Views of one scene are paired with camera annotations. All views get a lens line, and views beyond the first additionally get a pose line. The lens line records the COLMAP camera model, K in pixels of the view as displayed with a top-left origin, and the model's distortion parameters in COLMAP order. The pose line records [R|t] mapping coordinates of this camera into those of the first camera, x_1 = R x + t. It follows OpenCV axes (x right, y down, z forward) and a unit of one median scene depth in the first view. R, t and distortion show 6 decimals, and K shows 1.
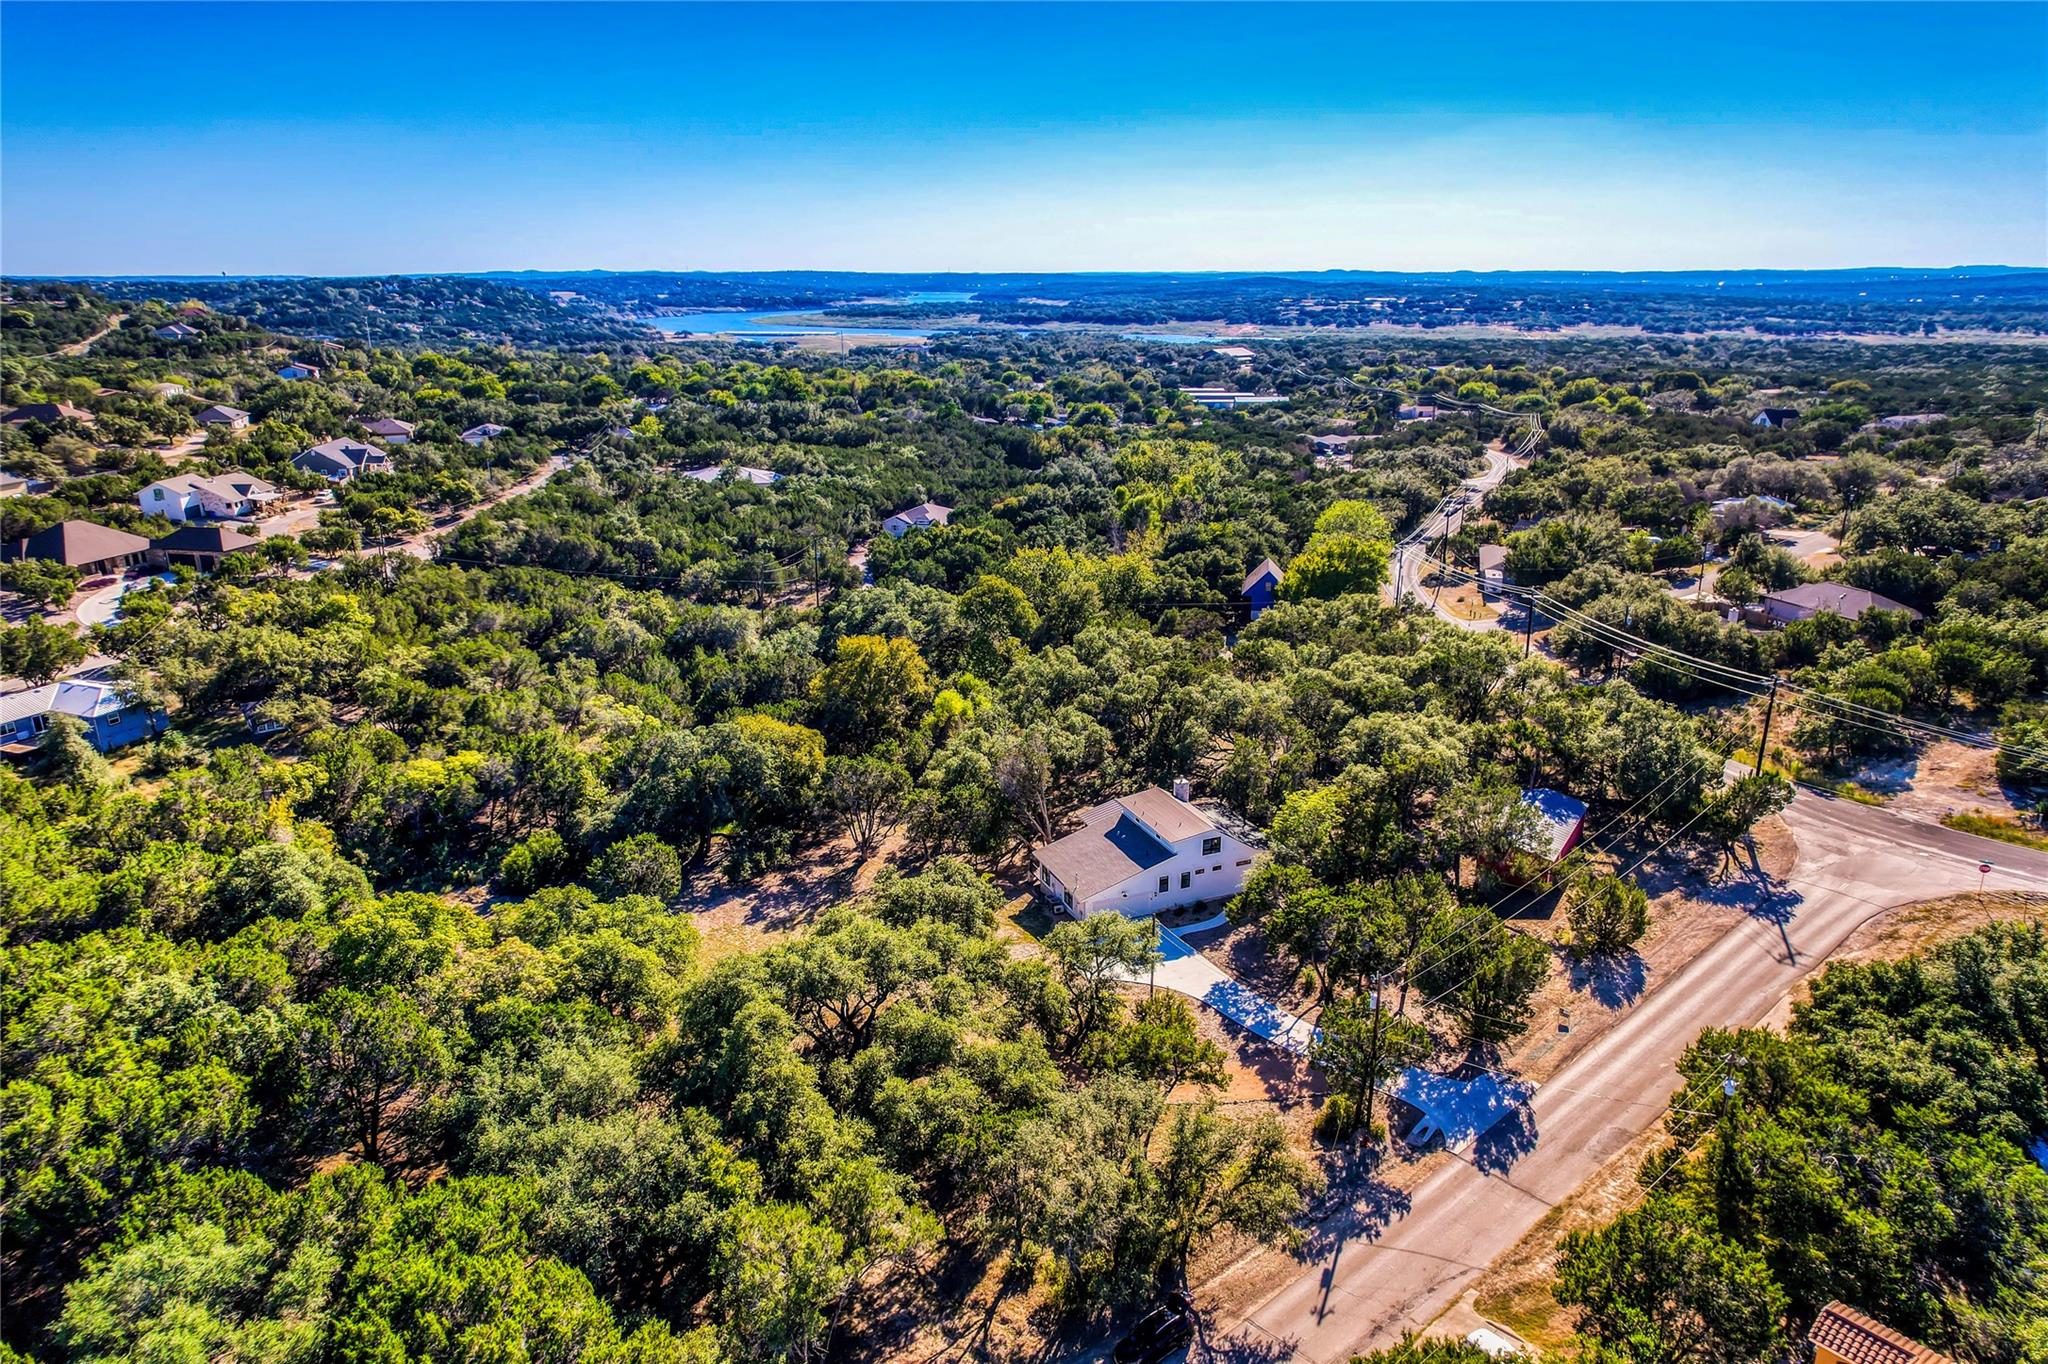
lens RADIAL K [[1280.1, 0, 1024.0], [0, 1280.1, 682.0], [0, 0, 1]] dist [-0.067475, 0.053773]
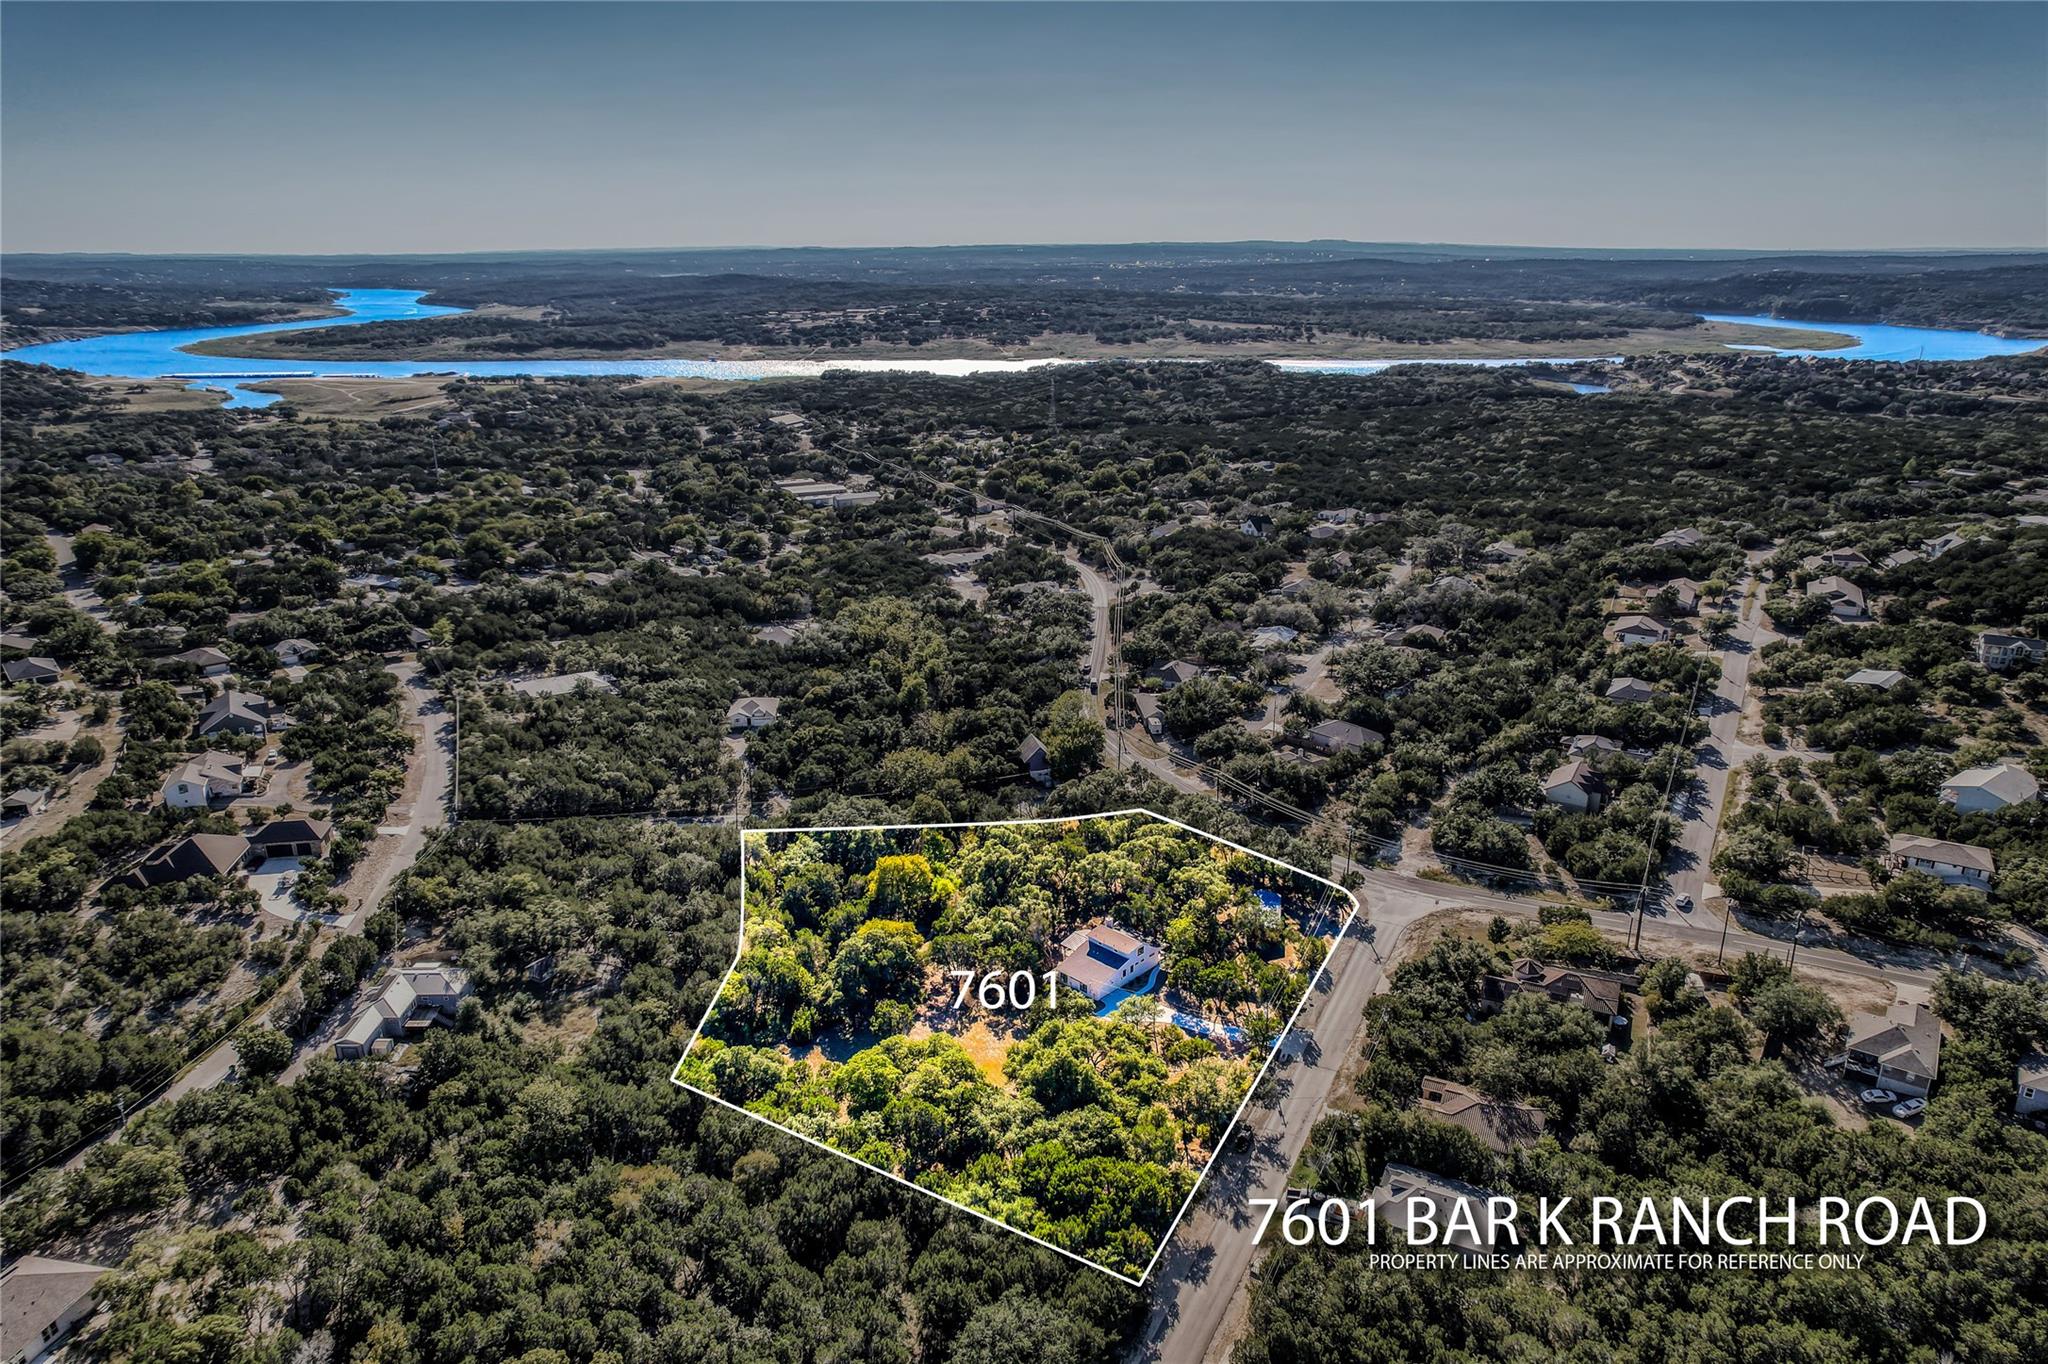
lens RADIAL K [[1280.1, 0, 1024.0], [0, 1280.1, 682.0], [0, 0, 1]] dist [-0.067475, 0.053773]
pose [[0.921903, -0.114862, 0.370001, -0.761143], [0.112488, 0.993257, 0.028066, -0.396453], [-0.370730, 0.015746, 0.928607, -0.910359]]
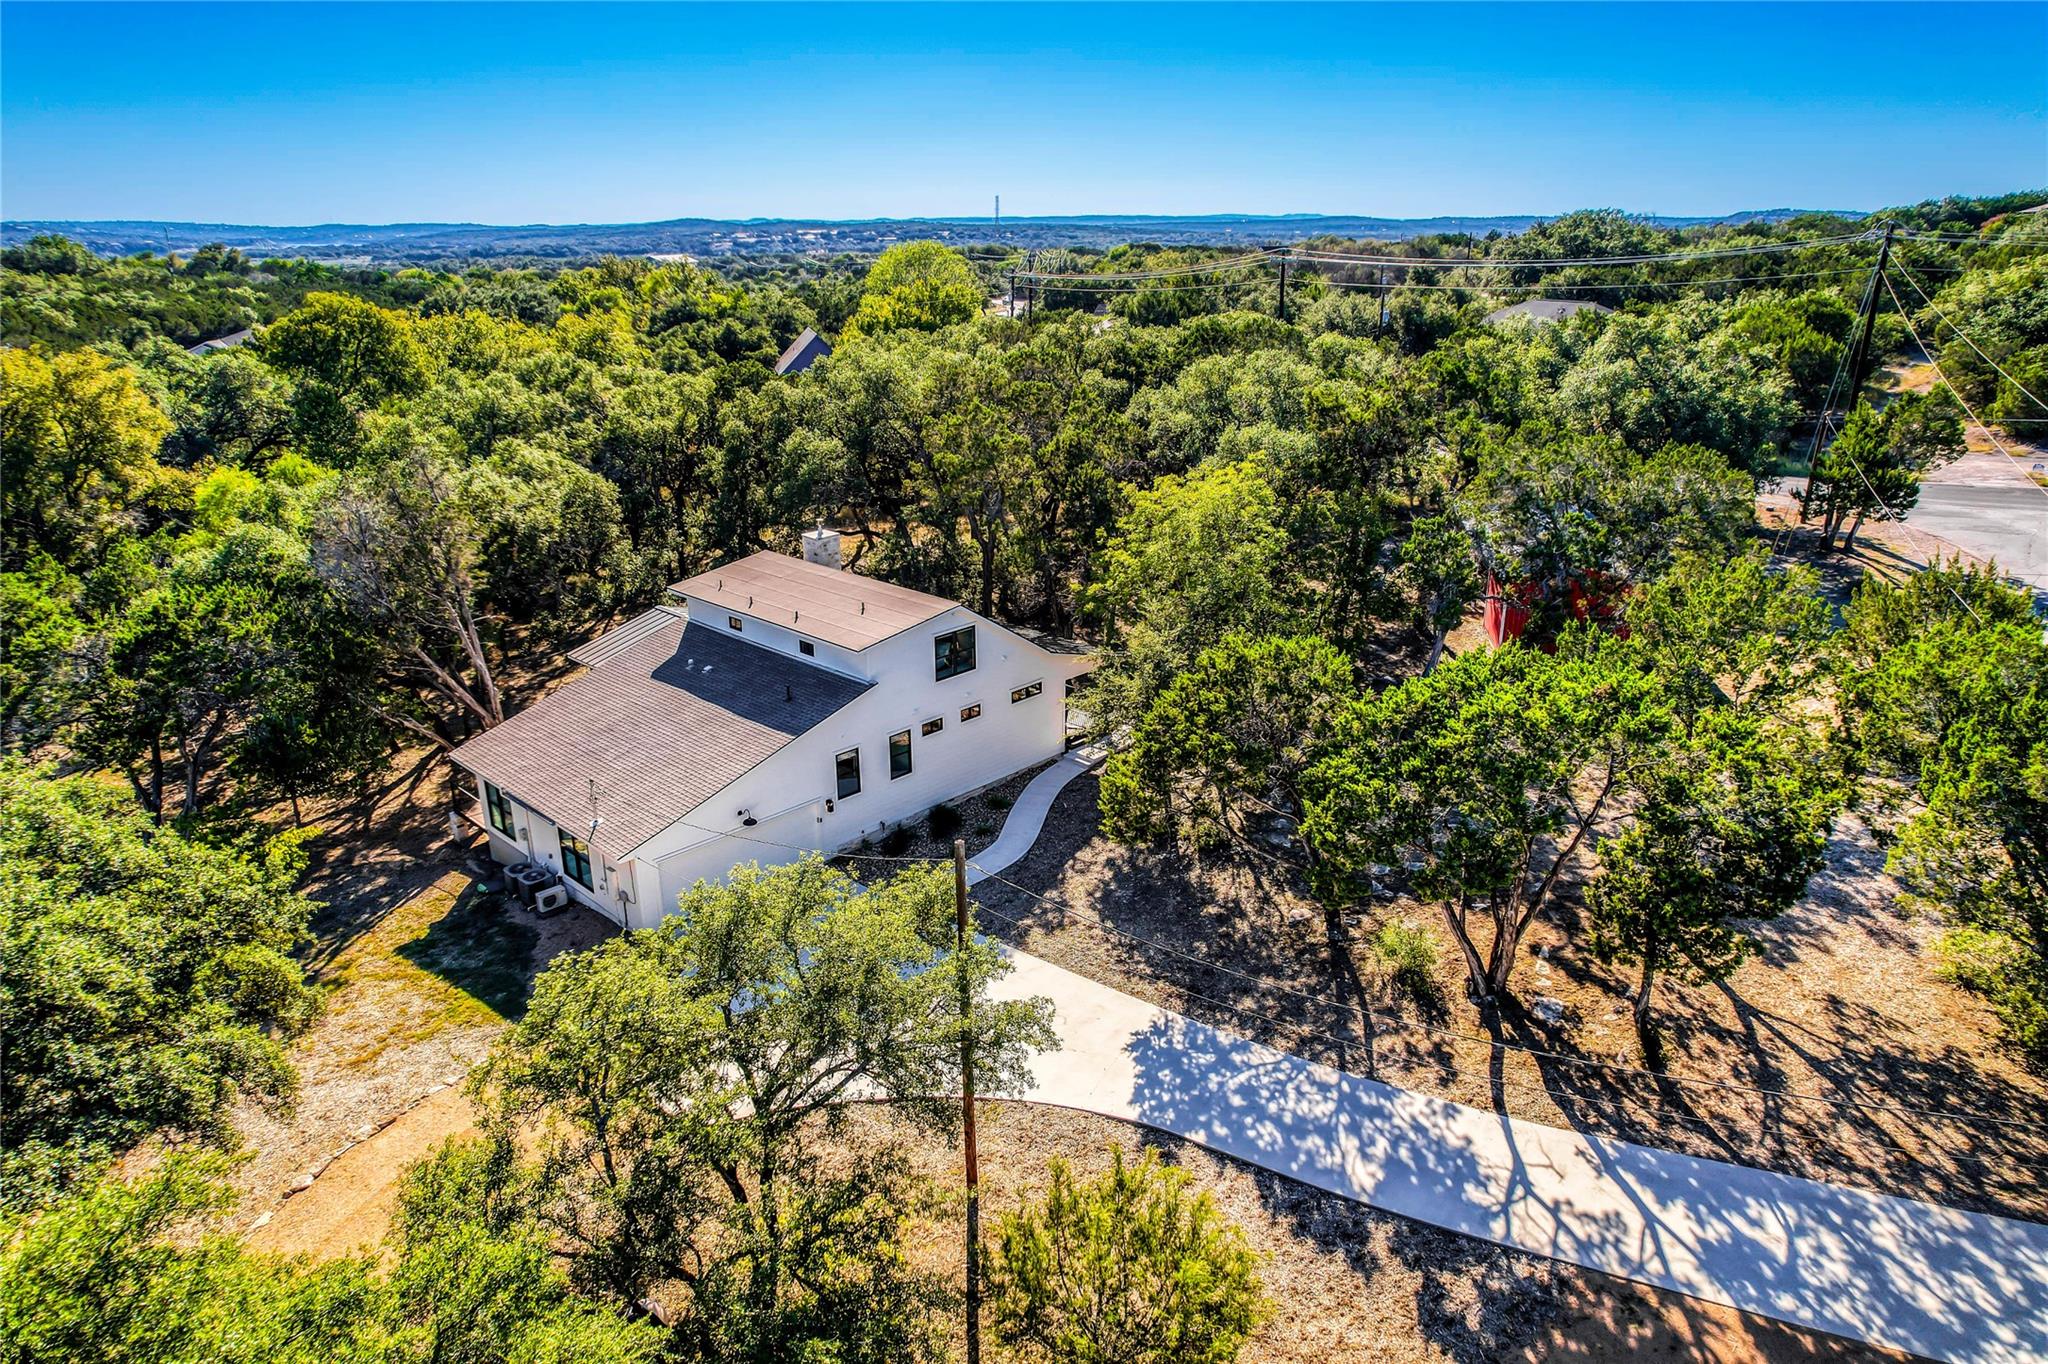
lens RADIAL K [[1284.1, 0, 1024.0], [0, 1284.1, 682.0], [0, 0, 1]] dist [-0.063133, -0.000368]
pose [[0.912314, -0.133602, 0.387084, 0.018640], [0.118015, 0.990955, 0.063881, 0.113546], [-0.392117, -0.012598, 0.919829, 0.638636]]
